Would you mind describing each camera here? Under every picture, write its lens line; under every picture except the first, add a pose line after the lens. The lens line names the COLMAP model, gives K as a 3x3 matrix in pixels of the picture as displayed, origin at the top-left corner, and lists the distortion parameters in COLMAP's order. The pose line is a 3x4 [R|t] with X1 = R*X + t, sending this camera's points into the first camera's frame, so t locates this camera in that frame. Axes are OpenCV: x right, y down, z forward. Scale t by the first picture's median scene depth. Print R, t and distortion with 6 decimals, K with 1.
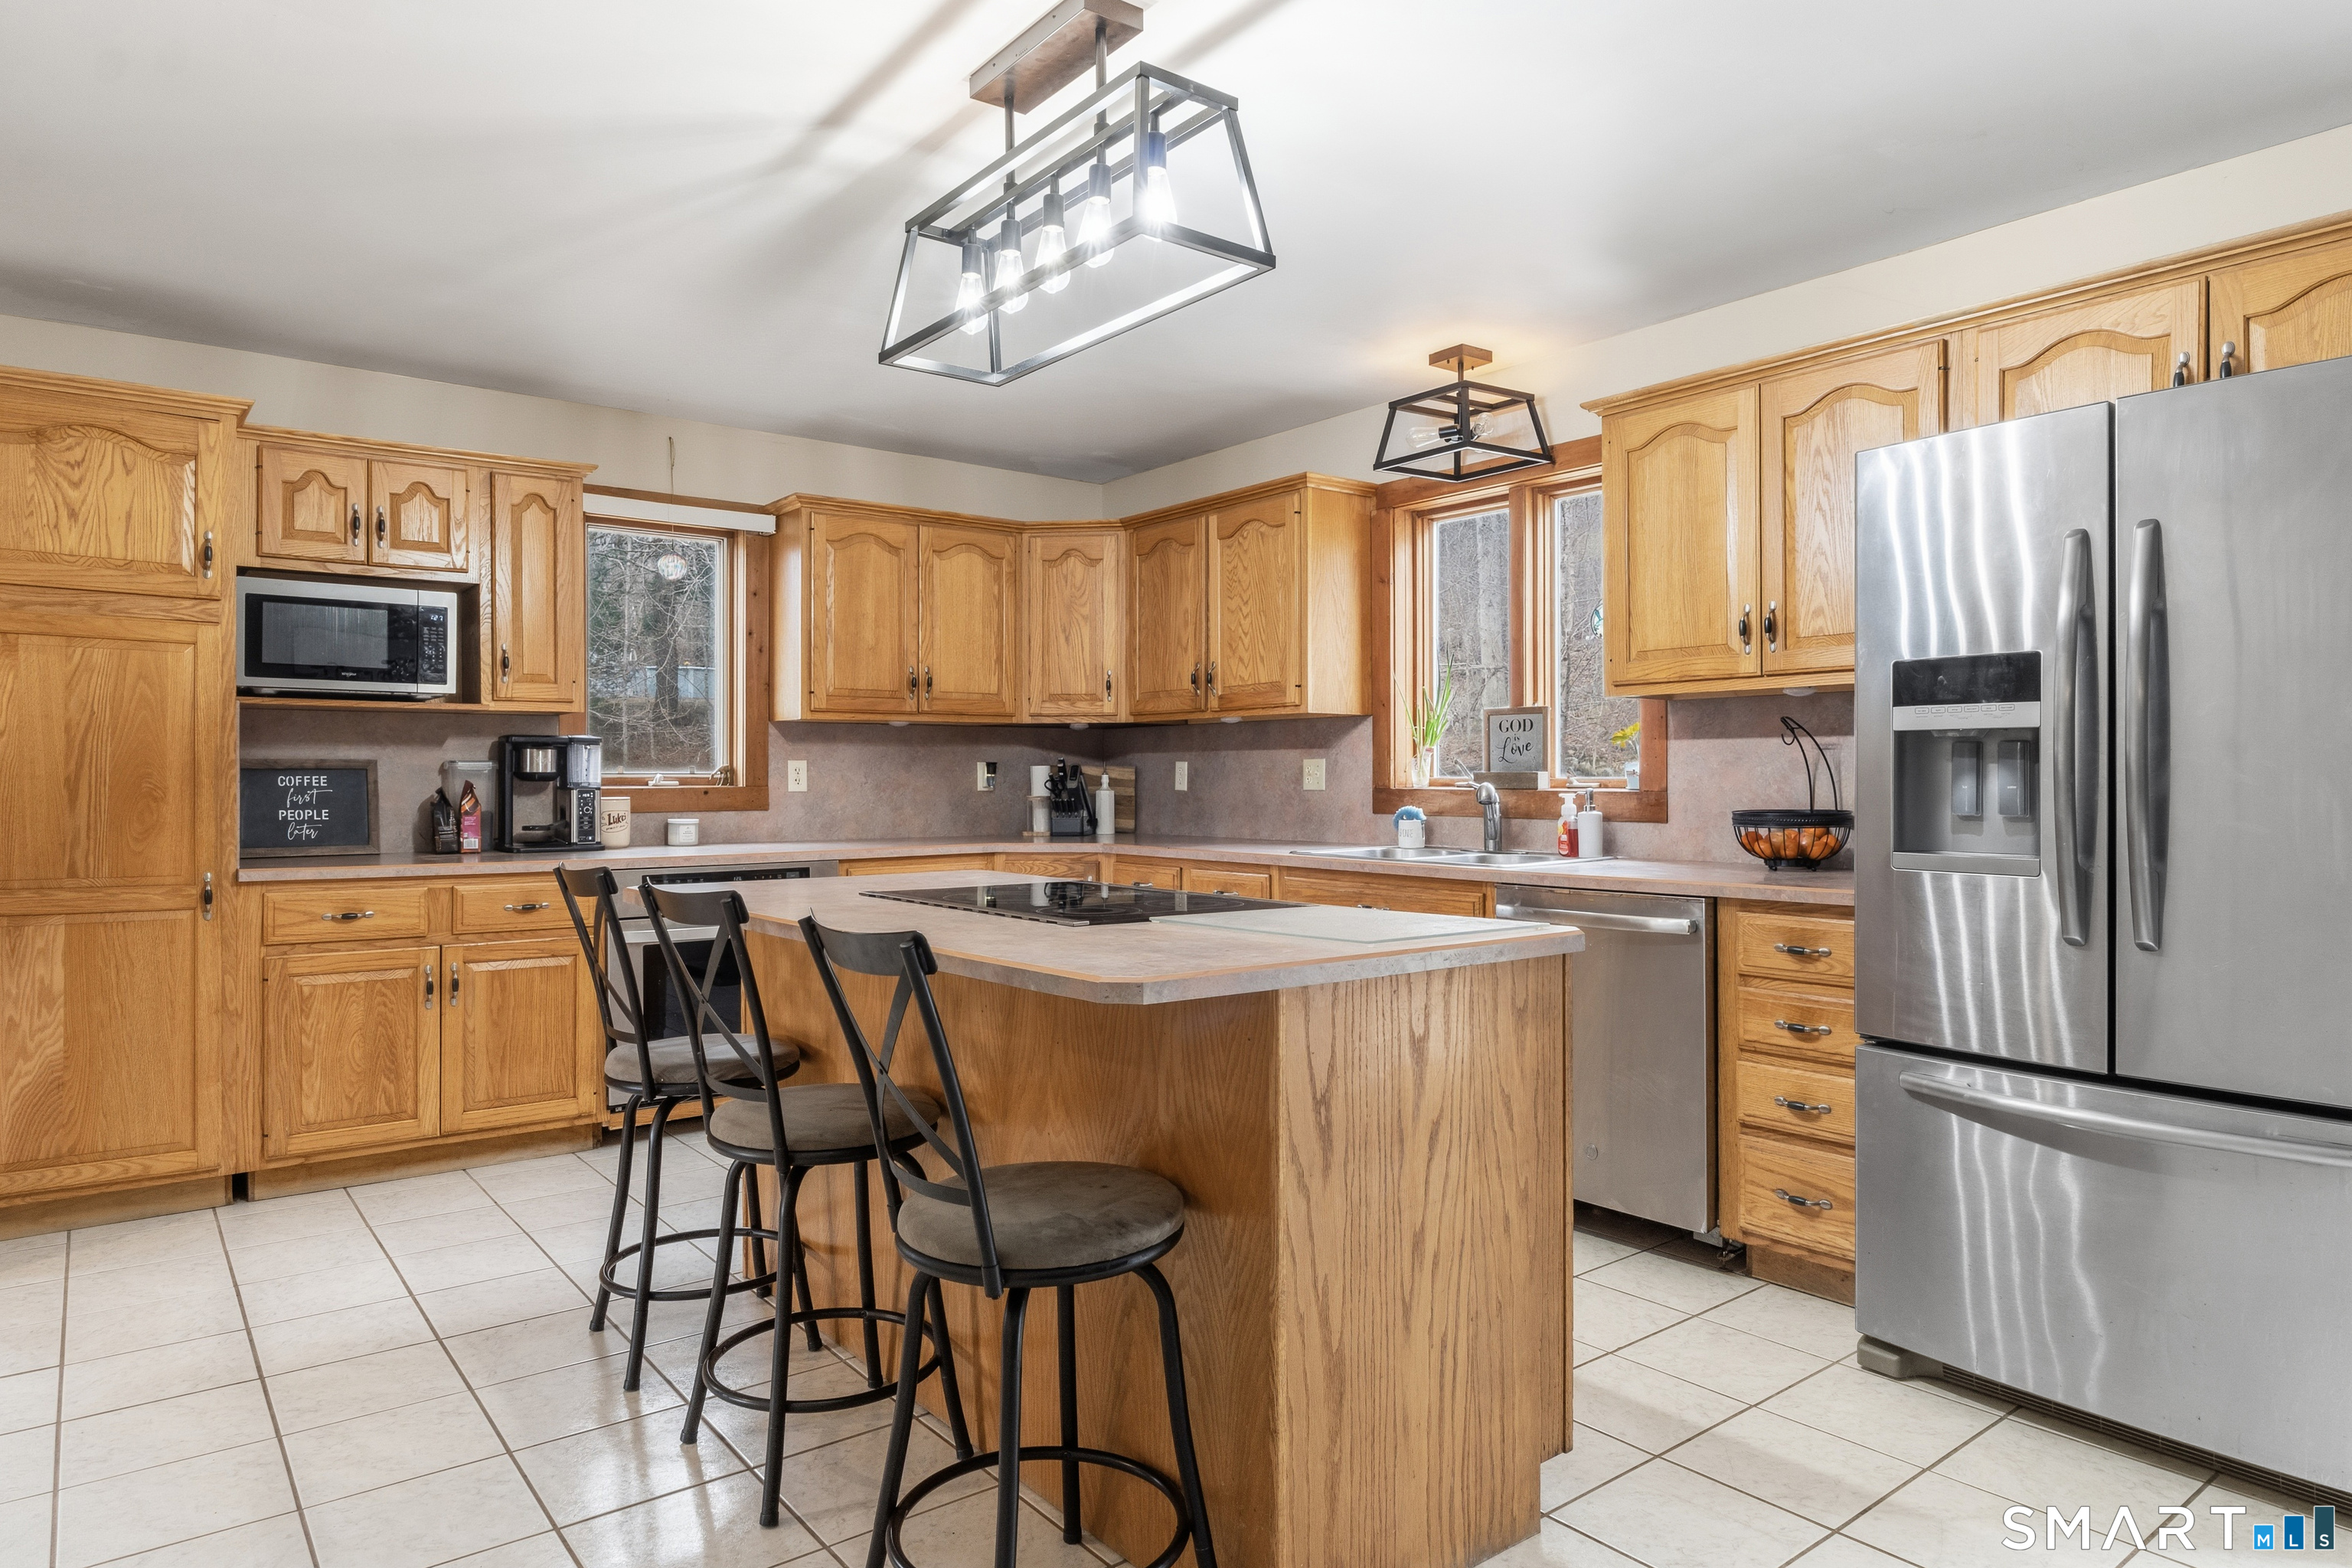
lens RADIAL K [[1393.7, 0, 1174.6], [0, 1393.7, 777.5], [0, 0, 1]] dist [-0.002434, 0.001565]
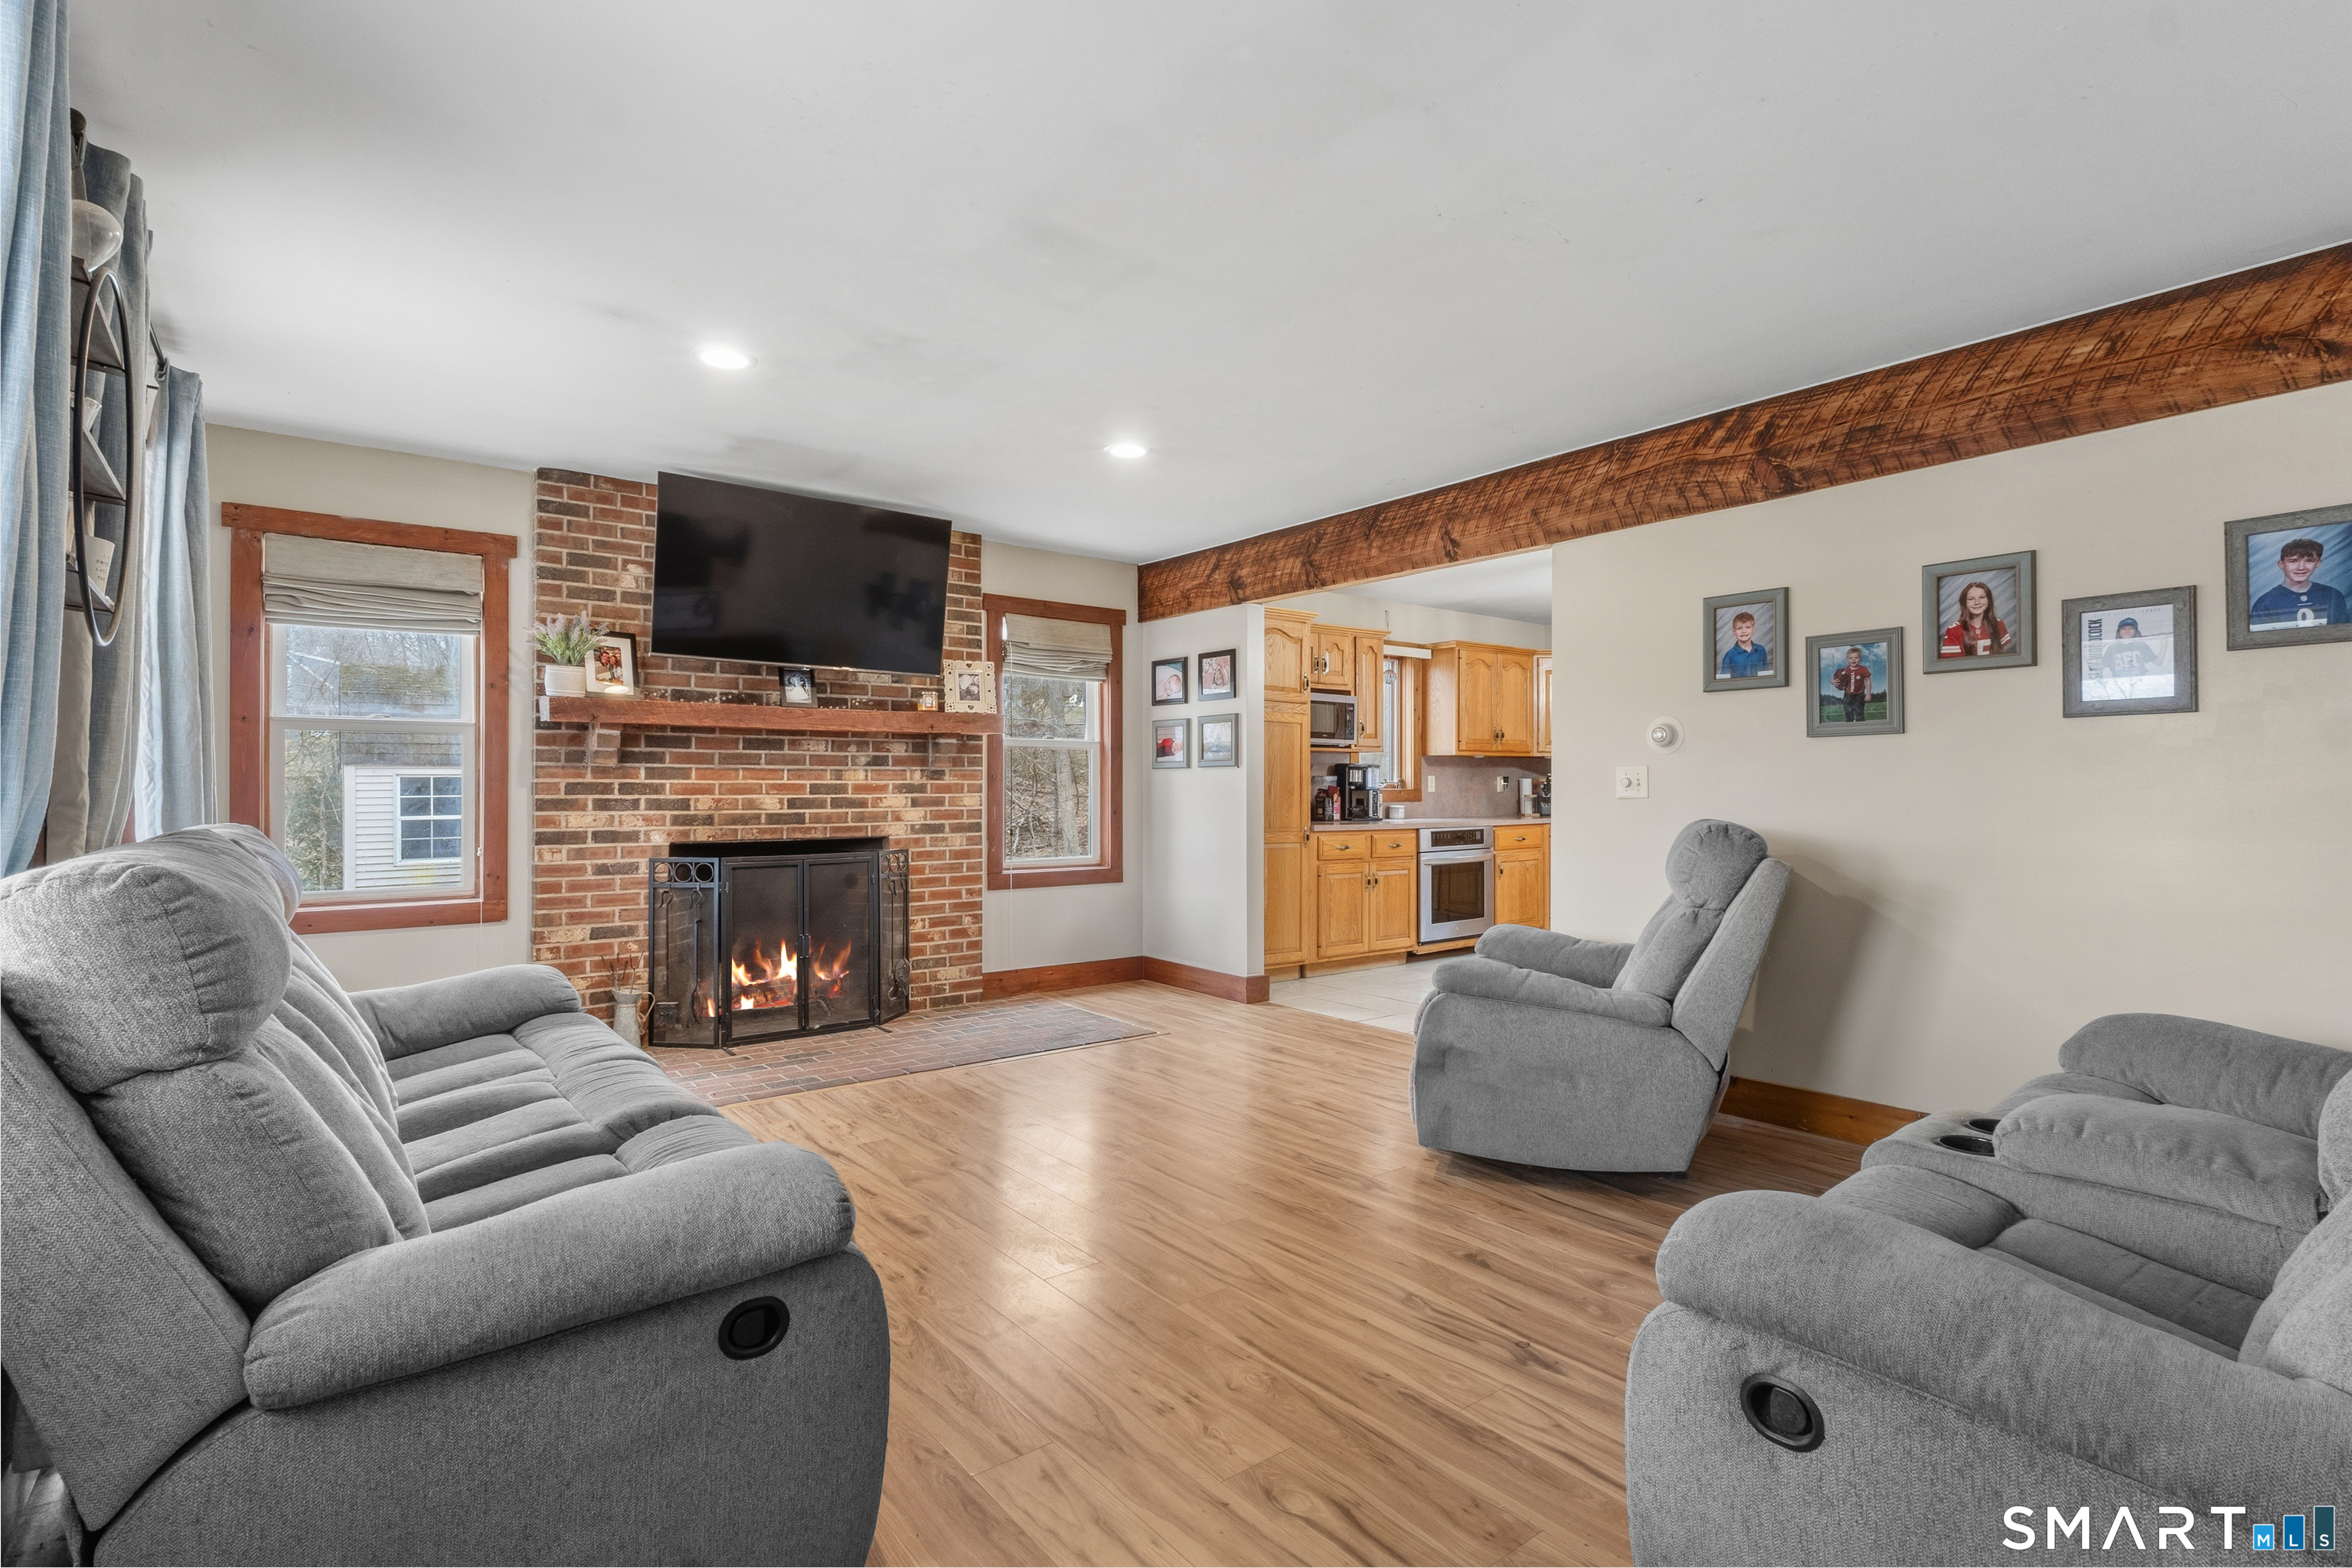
lens RADIAL K [[1116.8, 0, 1180.2], [0, 1116.8, 772.3], [0, 0, 1]] dist [0.000180, 0.000478]
pose [[0.999998, 0.001829, -0.000190, -0.747931], [-0.001832, 0.999912, -0.013159, 0.004760], [0.000166, 0.013160, 0.999913, -0.654298]]
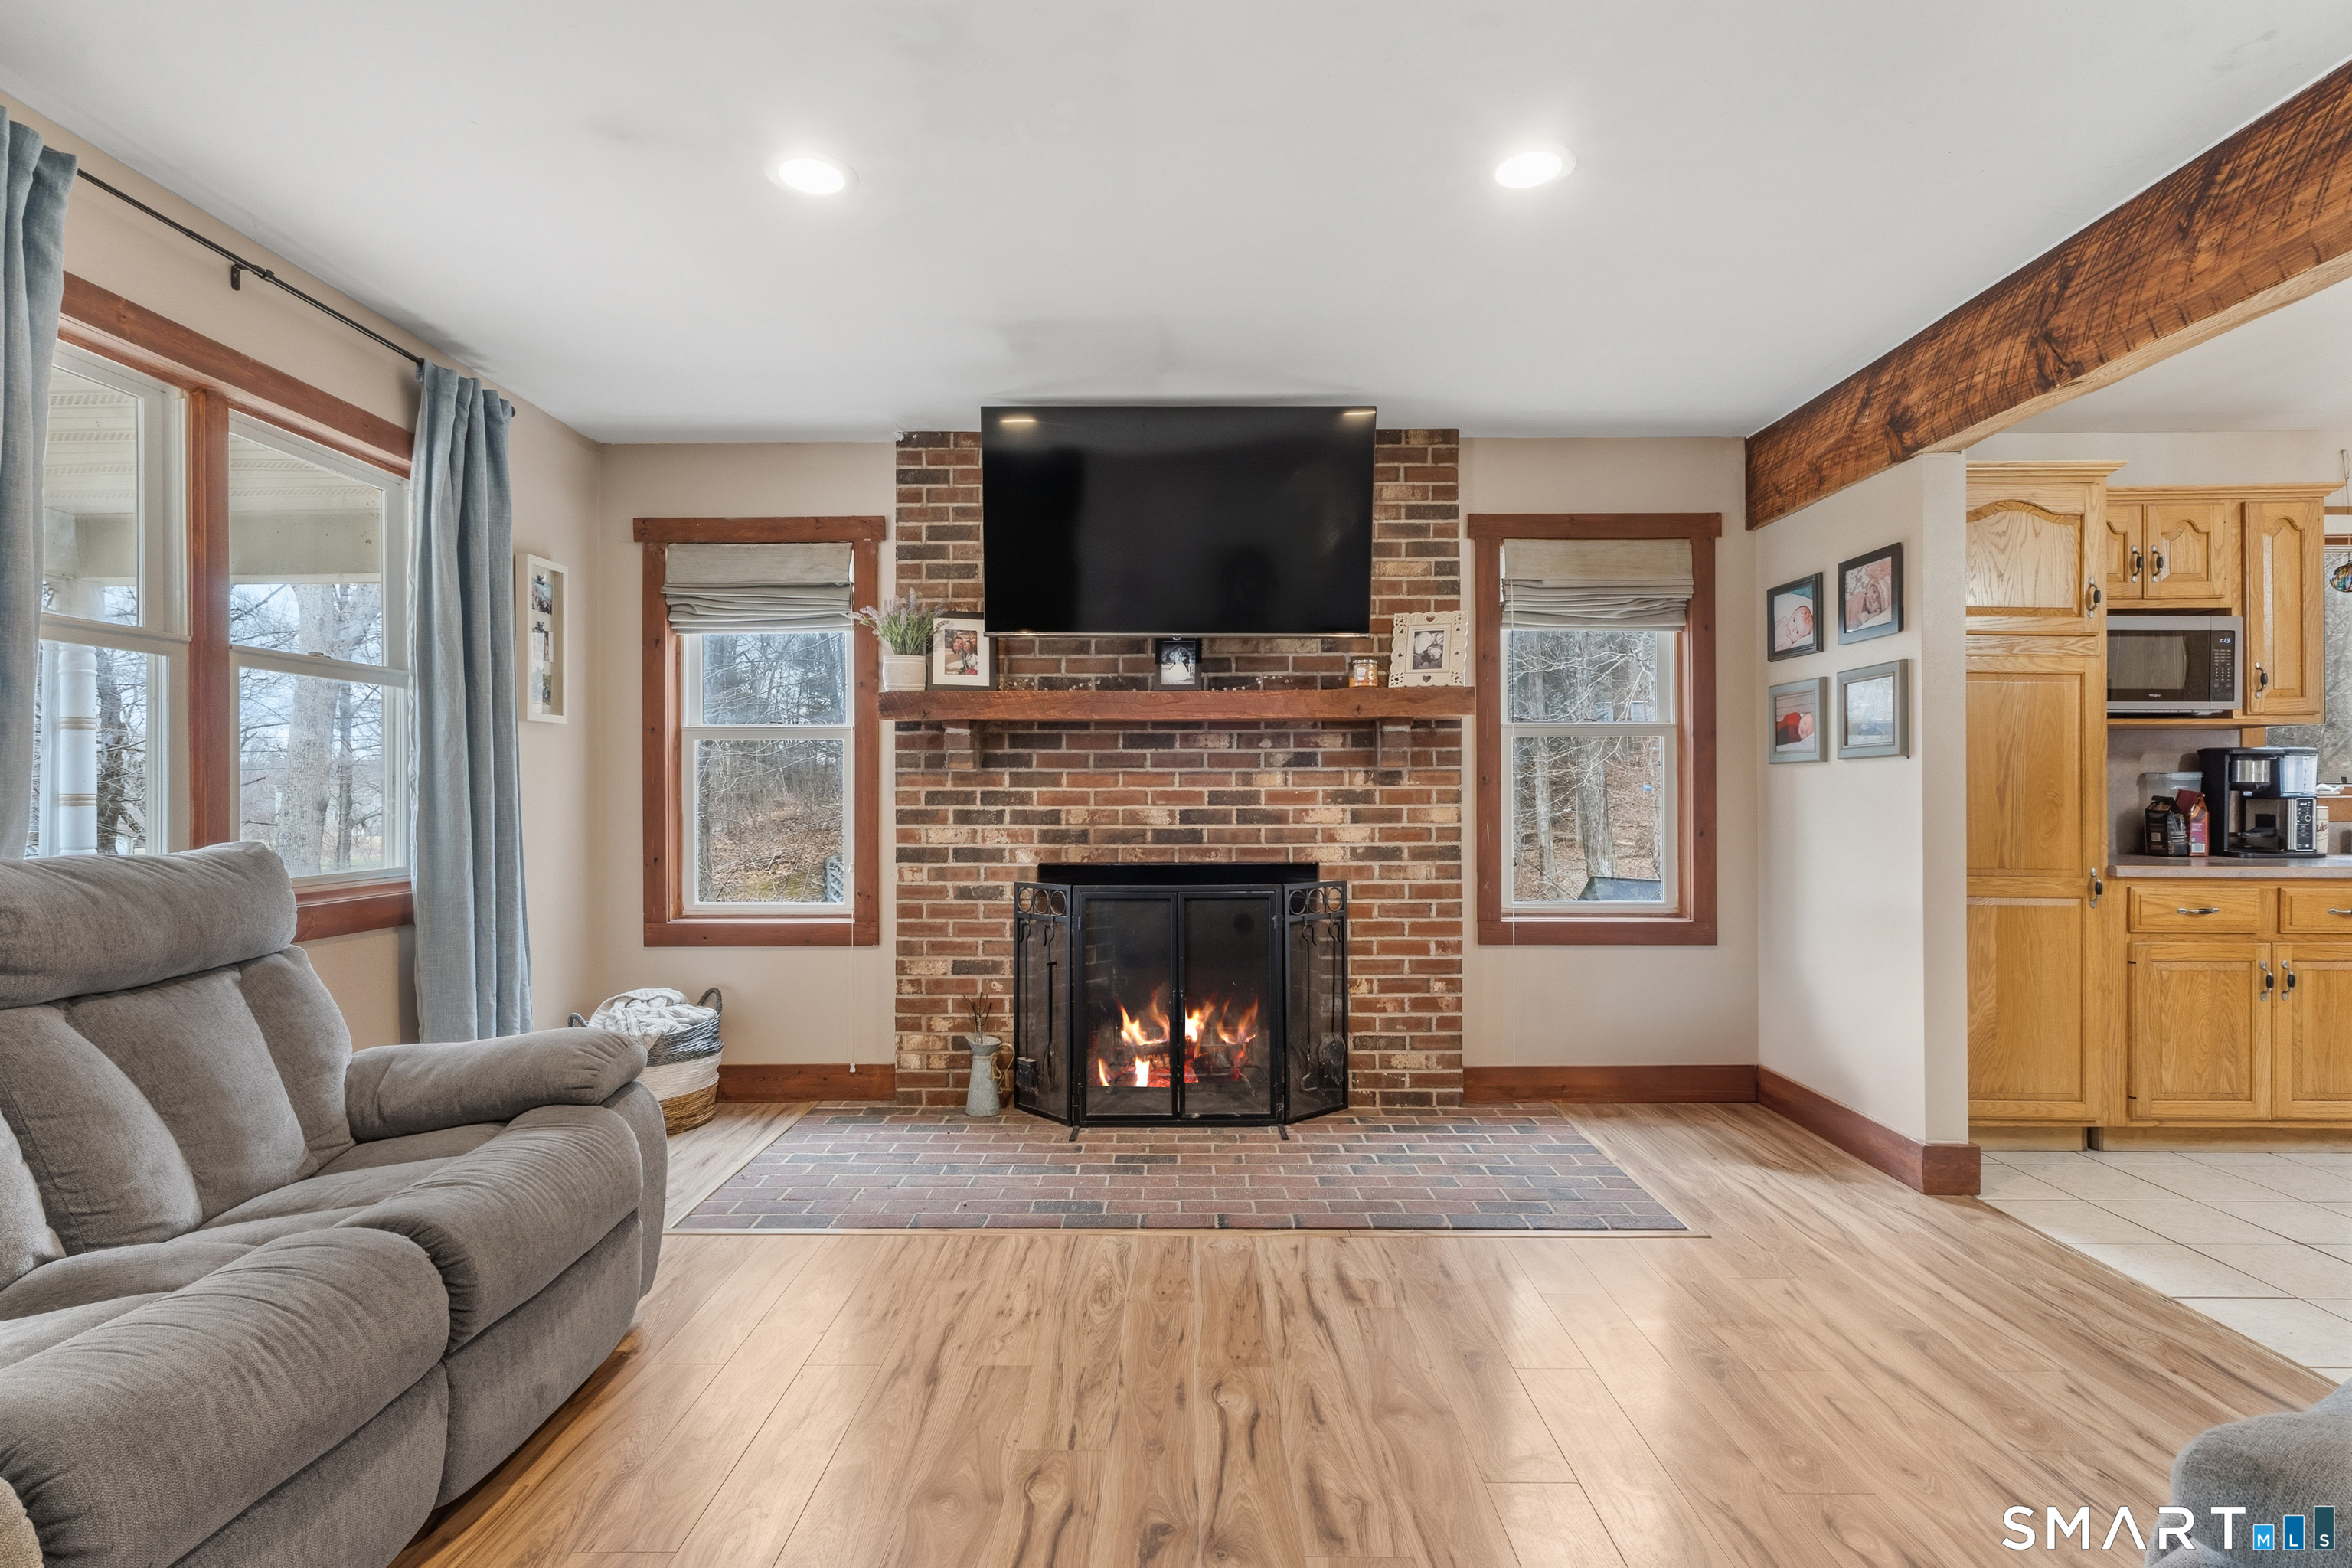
lens RADIAL K [[1116.8, 0, 1179.5], [0, 1116.8, 789.0], [0, 0, 1]] dist [0.000180, 0.000478]
pose [[0.782005, -0.003555, -0.623262, -0.593676], [0.001438, 0.999991, -0.003899, 0.003681], [0.623271, 0.002152, 0.782003, -0.183533]]
